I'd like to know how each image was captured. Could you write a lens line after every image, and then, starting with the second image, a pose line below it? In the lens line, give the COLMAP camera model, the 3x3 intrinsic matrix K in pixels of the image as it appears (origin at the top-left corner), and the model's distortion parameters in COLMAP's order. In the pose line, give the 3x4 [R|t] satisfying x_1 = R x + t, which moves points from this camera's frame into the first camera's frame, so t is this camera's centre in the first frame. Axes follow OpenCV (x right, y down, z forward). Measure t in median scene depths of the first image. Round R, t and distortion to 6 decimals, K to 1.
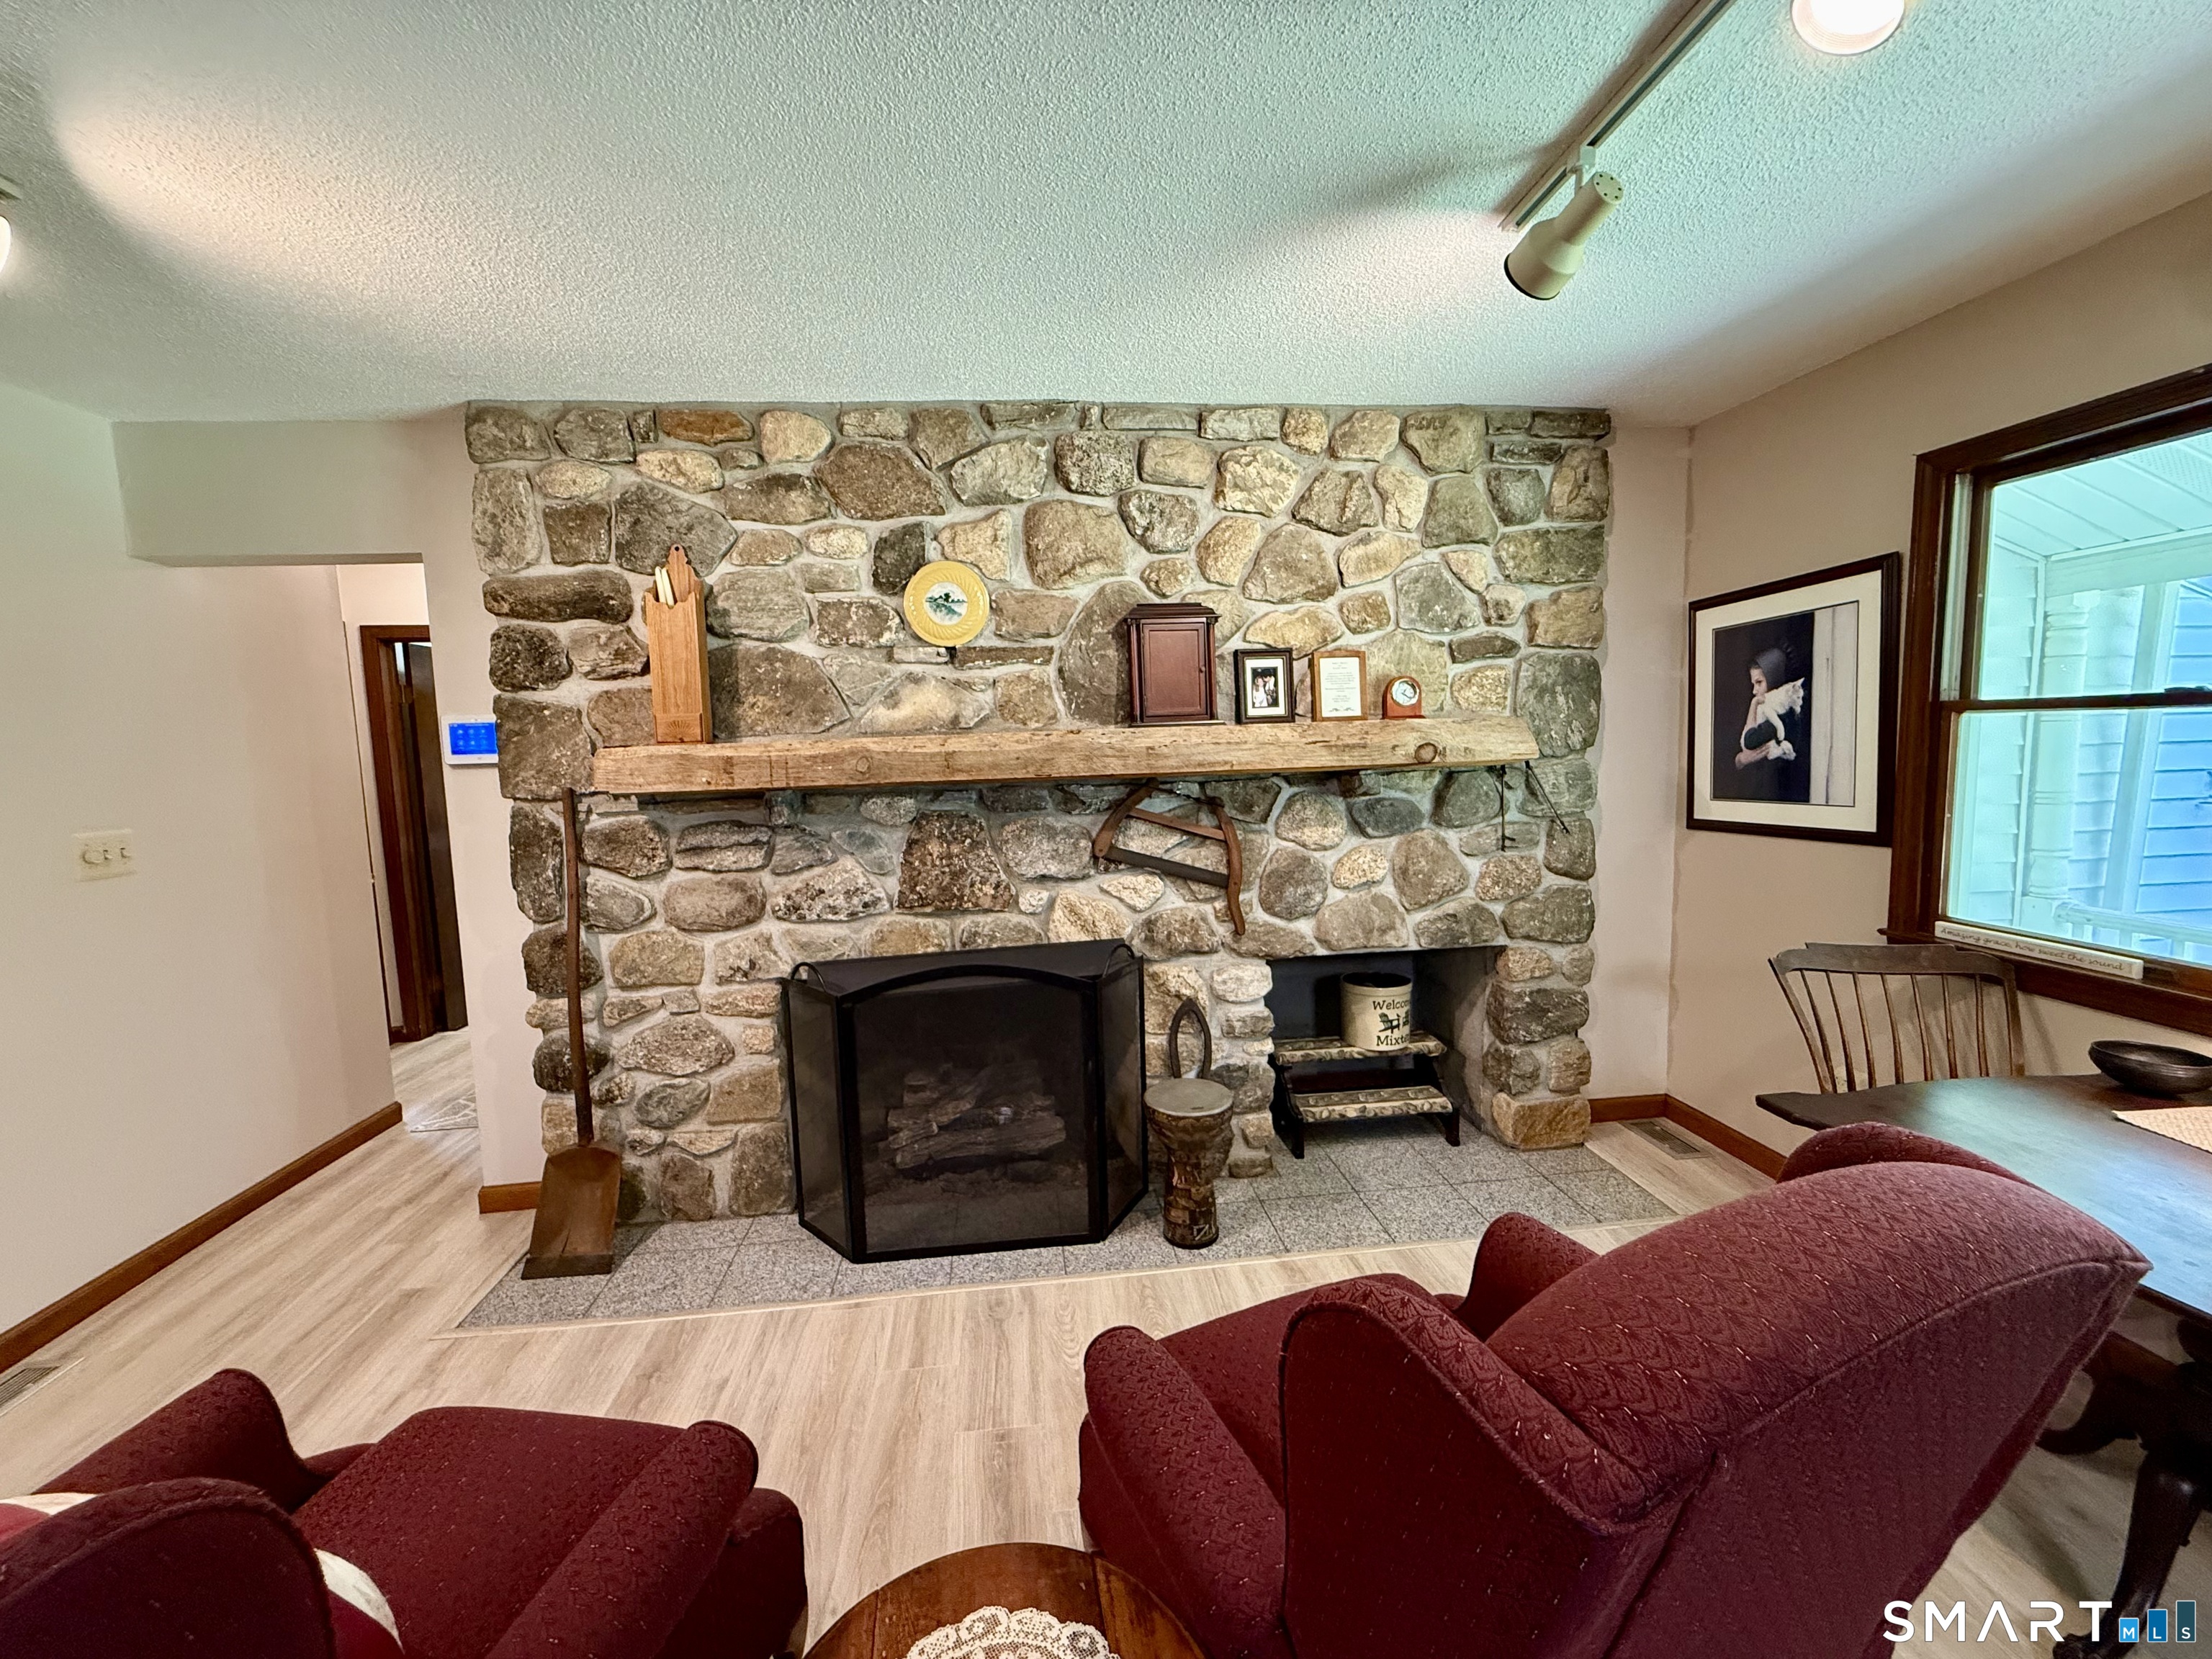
lens RADIAL K [[881.7, 0, 1096.2], [0, 881.7, 829.7], [0, 0, 1]] dist [-0.001140, 0.000610]
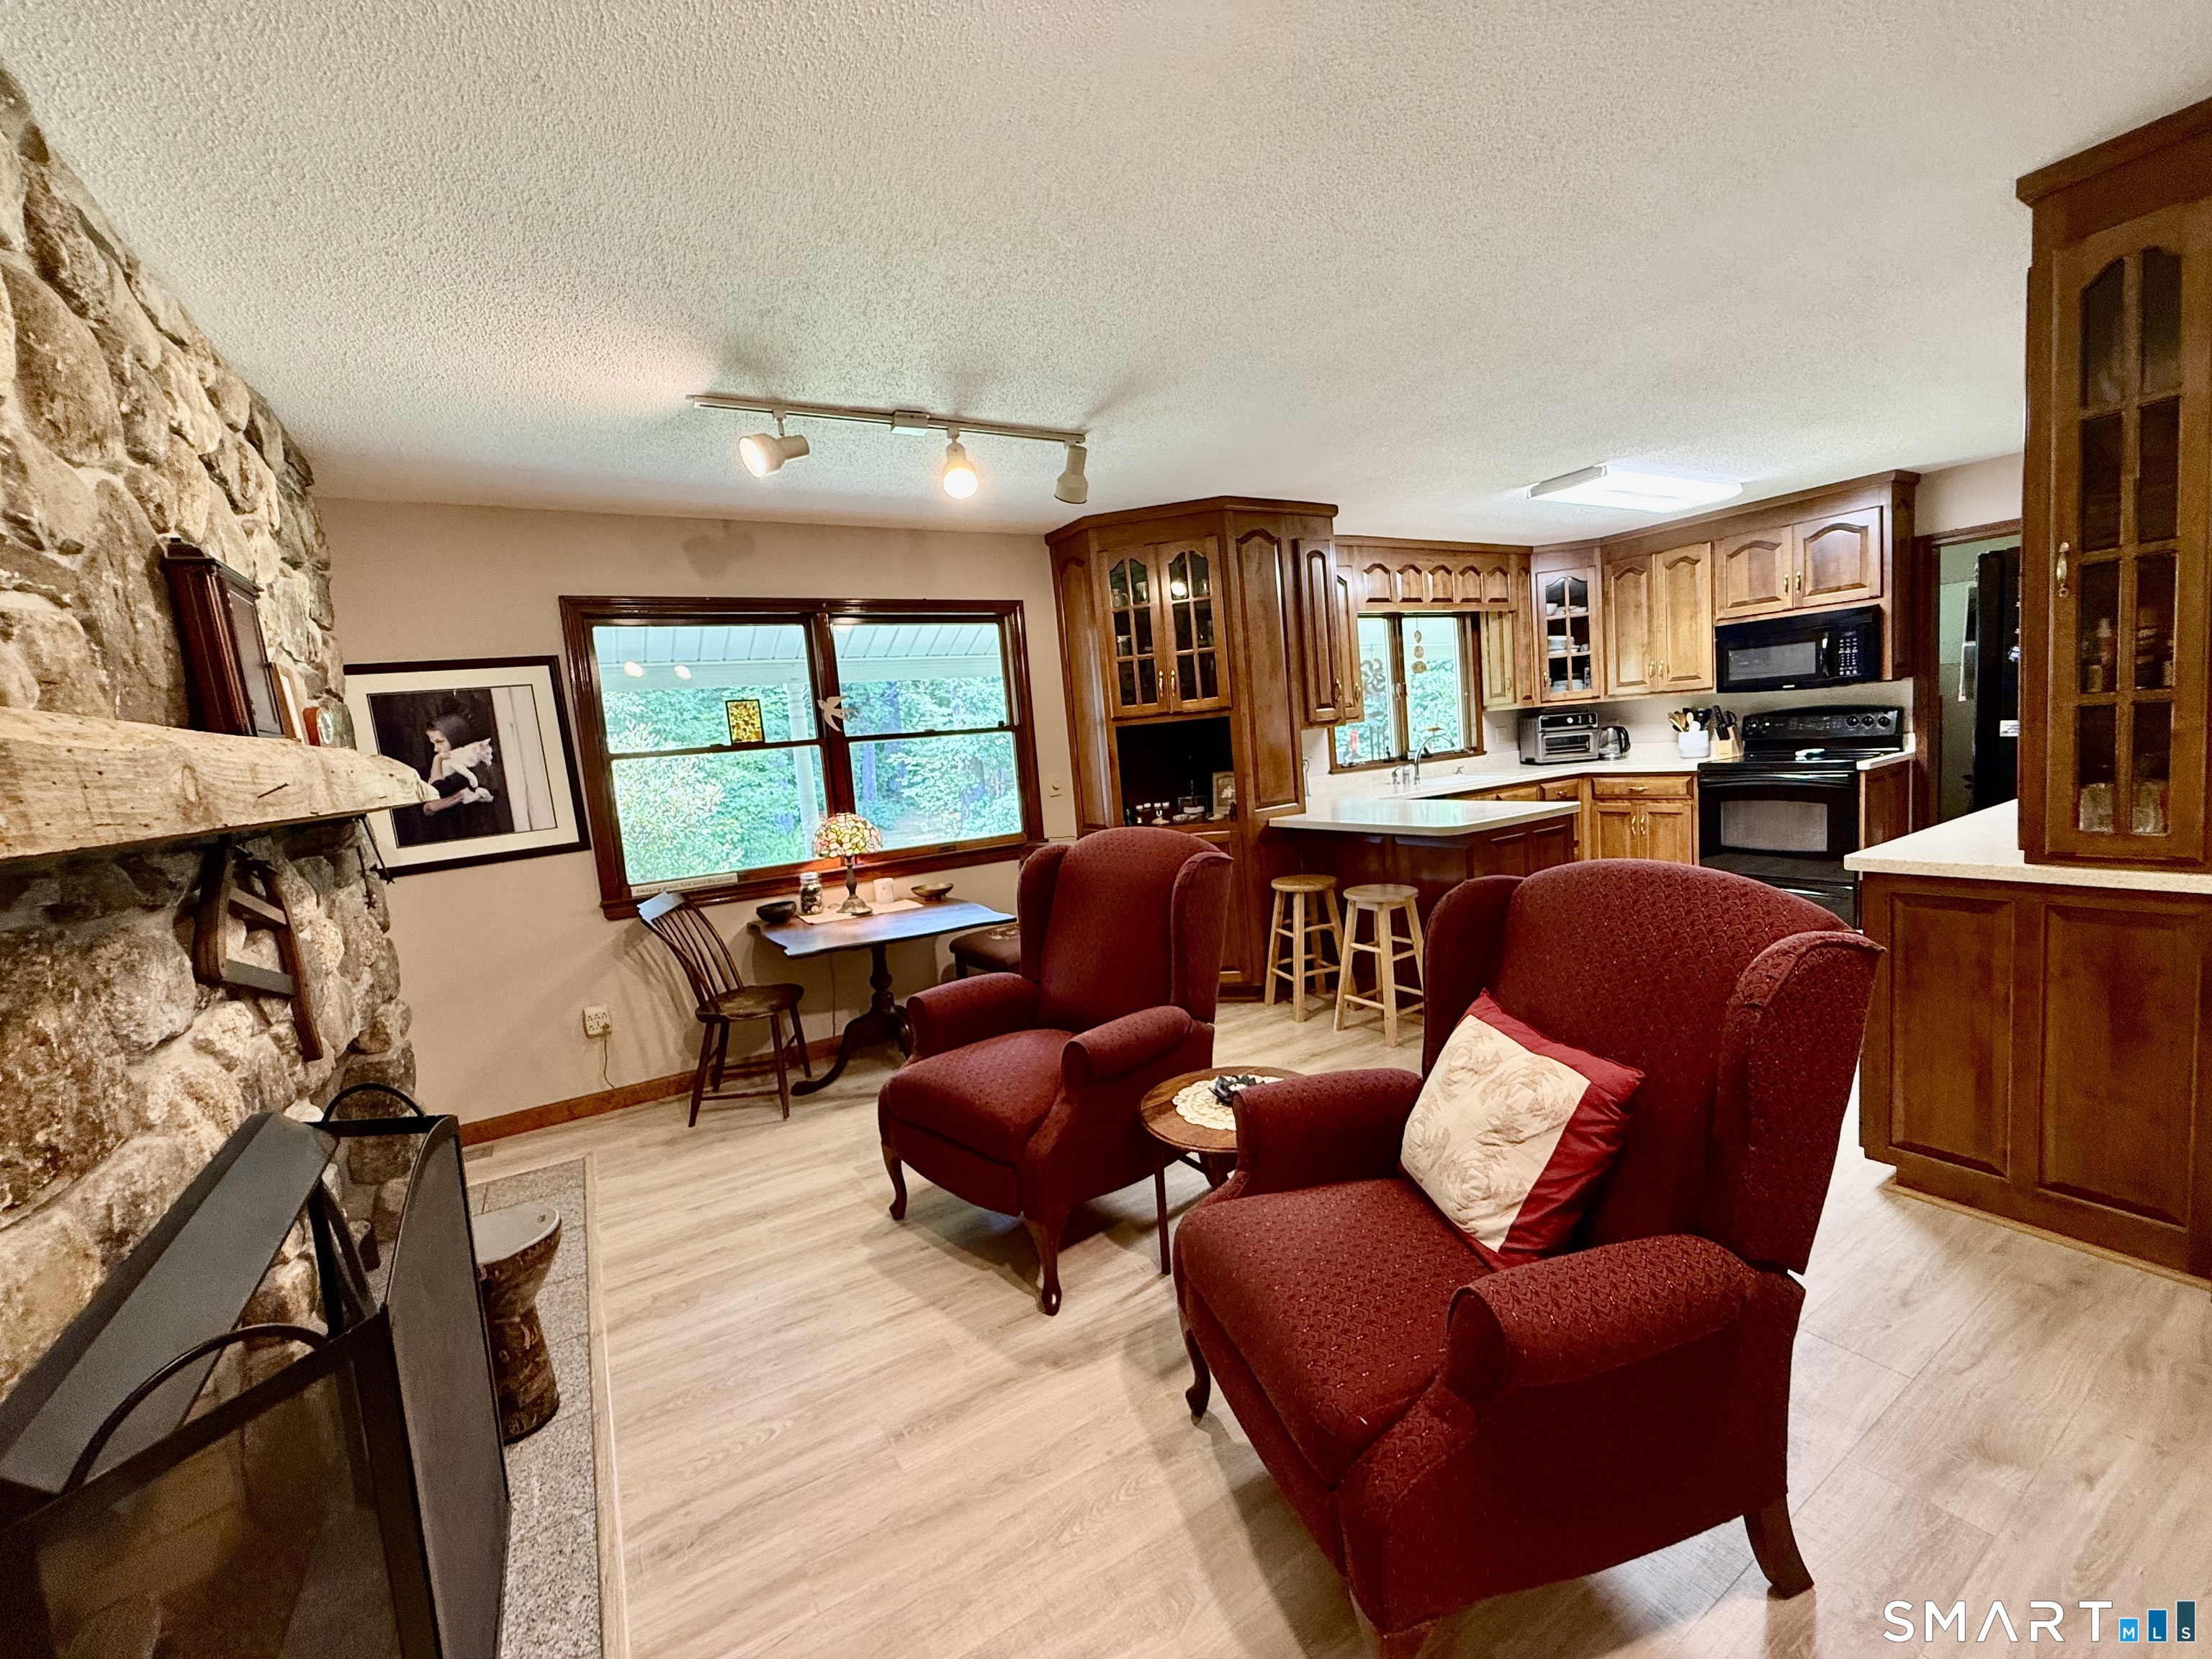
lens RADIAL K [[881.7, 0, 1096.2], [0, 881.7, 829.7], [0, 0, 1]] dist [-0.001140, 0.000610]
pose [[-0.411685, -0.026102, 0.910952, -0.730094], [0.187029, 0.975893, 0.112487, -0.018422], [-0.891928, 0.216684, -0.396879, 0.718476]]
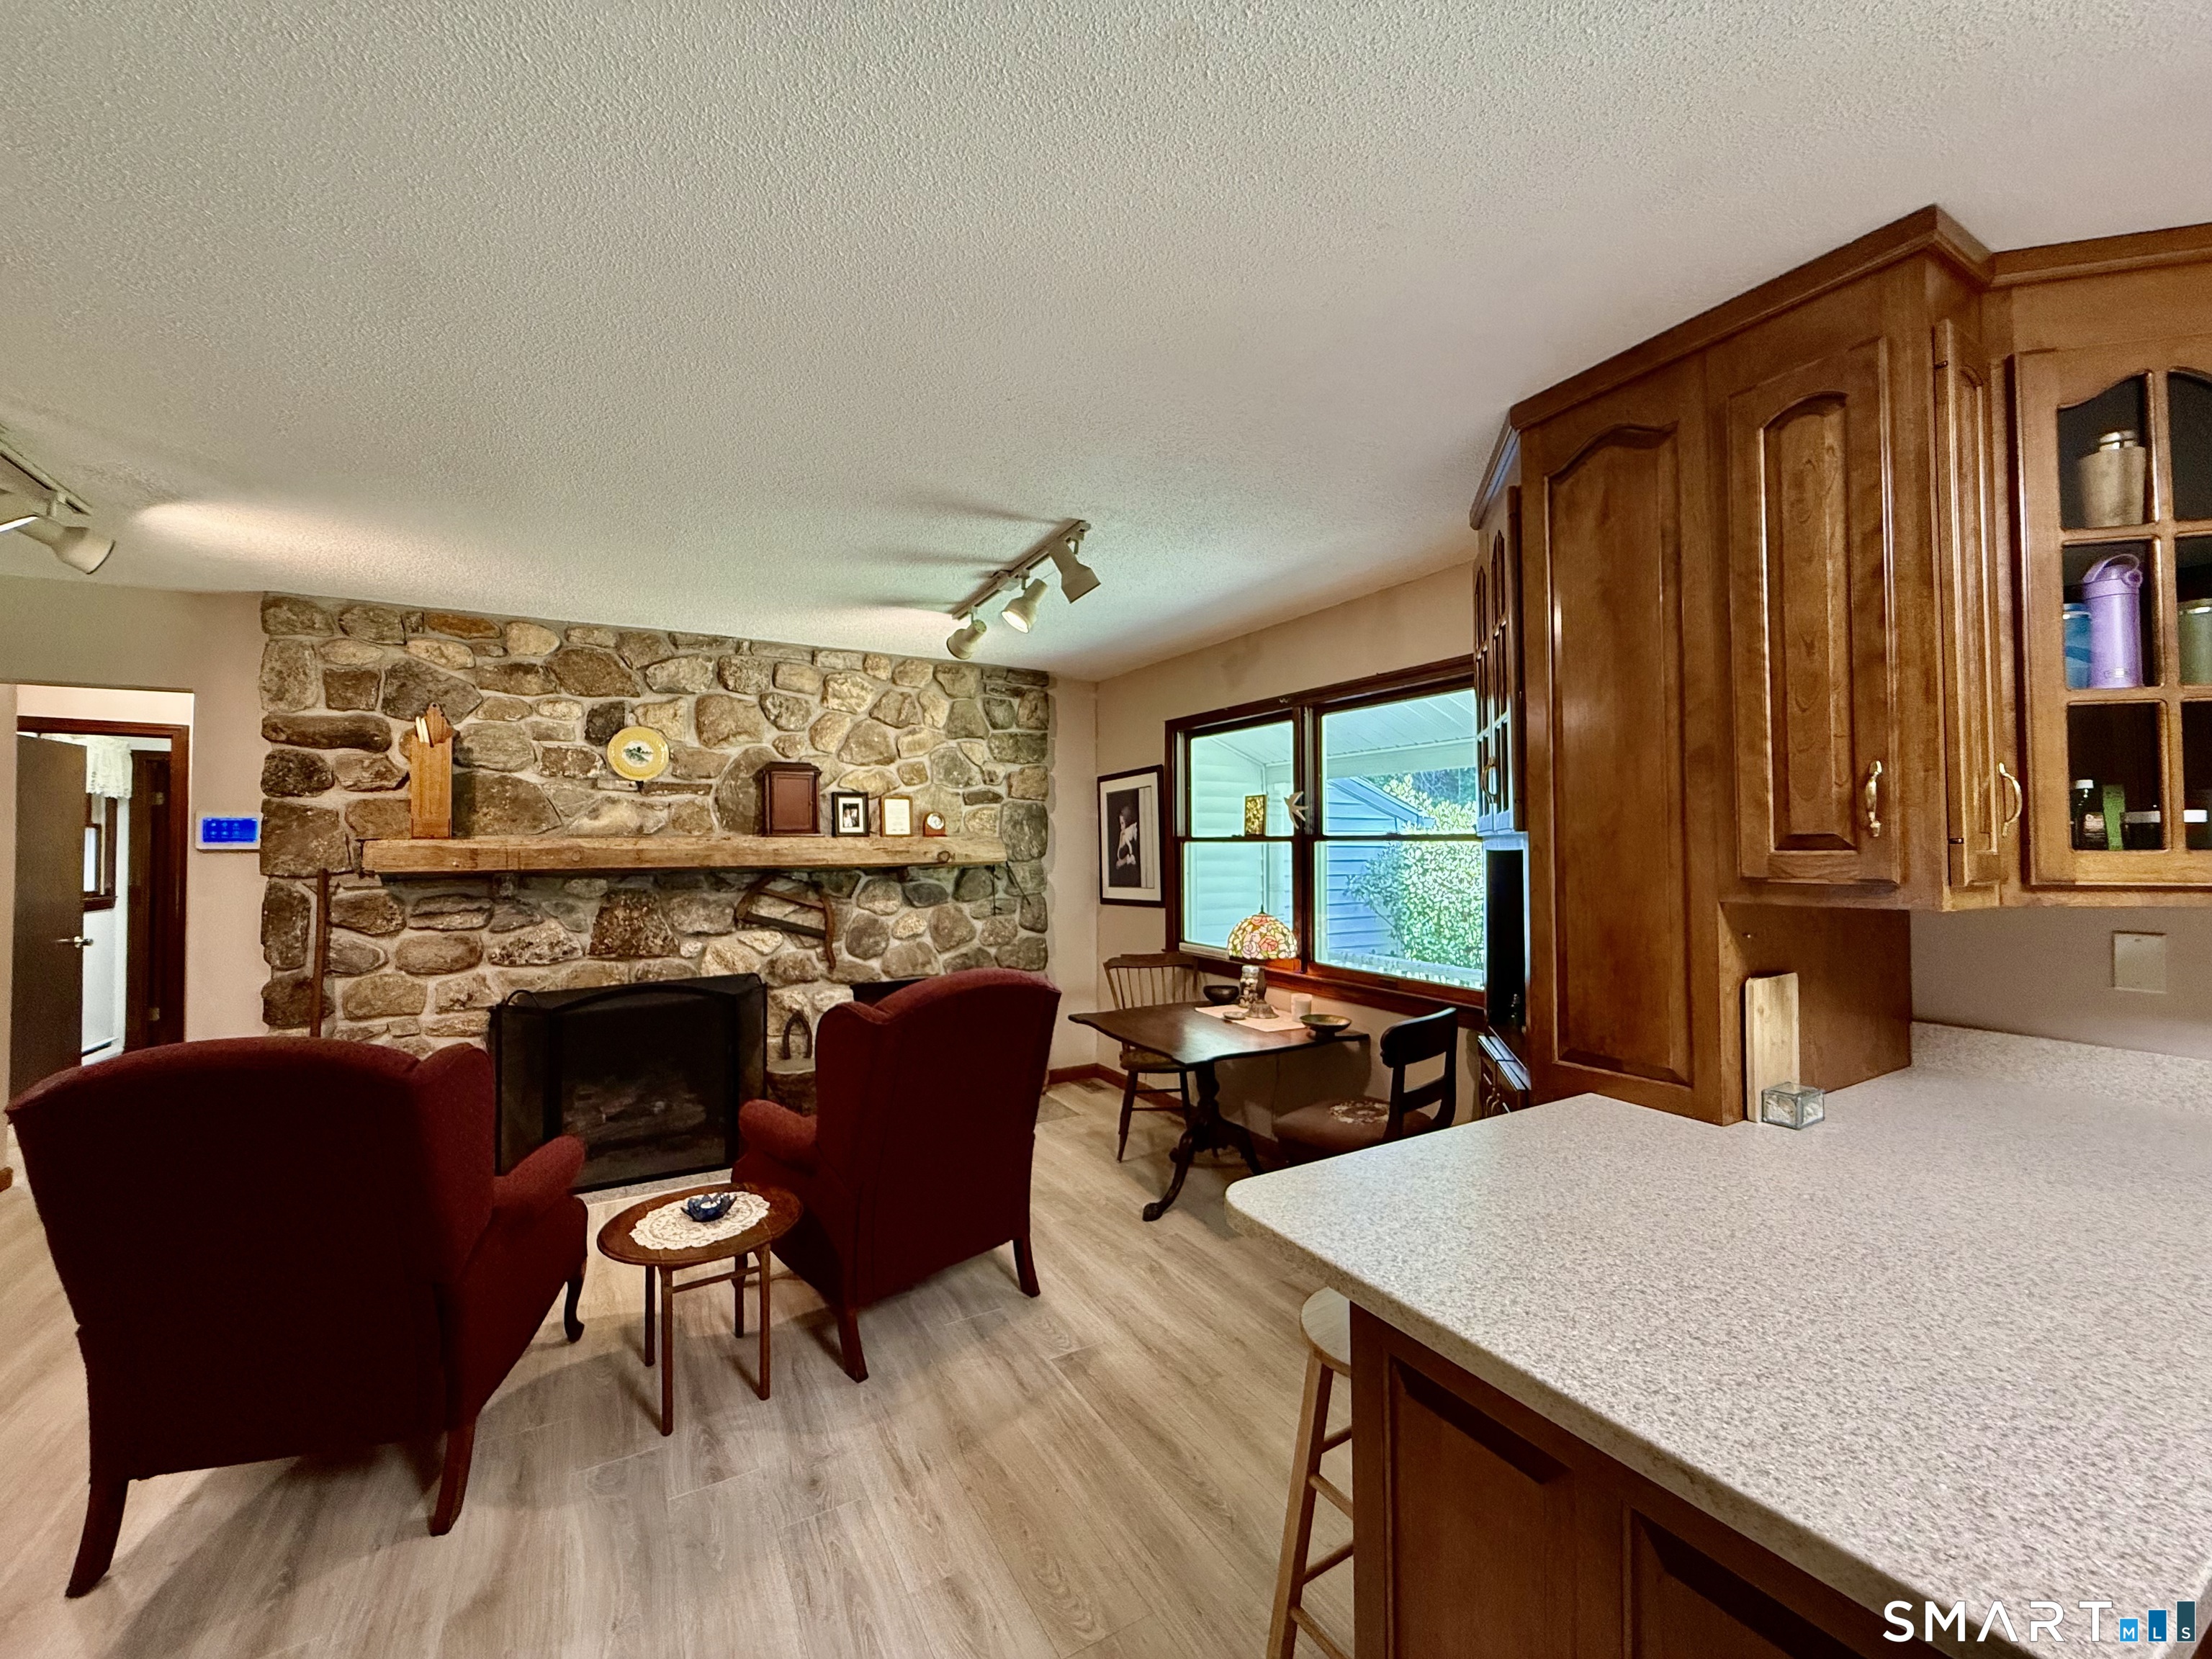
lens RADIAL K [[881.7, 0, 1096.2], [0, 881.7, 829.7], [0, 0, 1]] dist [-0.001140, 0.000610]
pose [[0.918047, 0.033798, 0.395028, -0.038262], [0.015522, 0.992532, -0.120992, 0.073260], [-0.396167, 0.117209, 0.910667, -0.692188]]
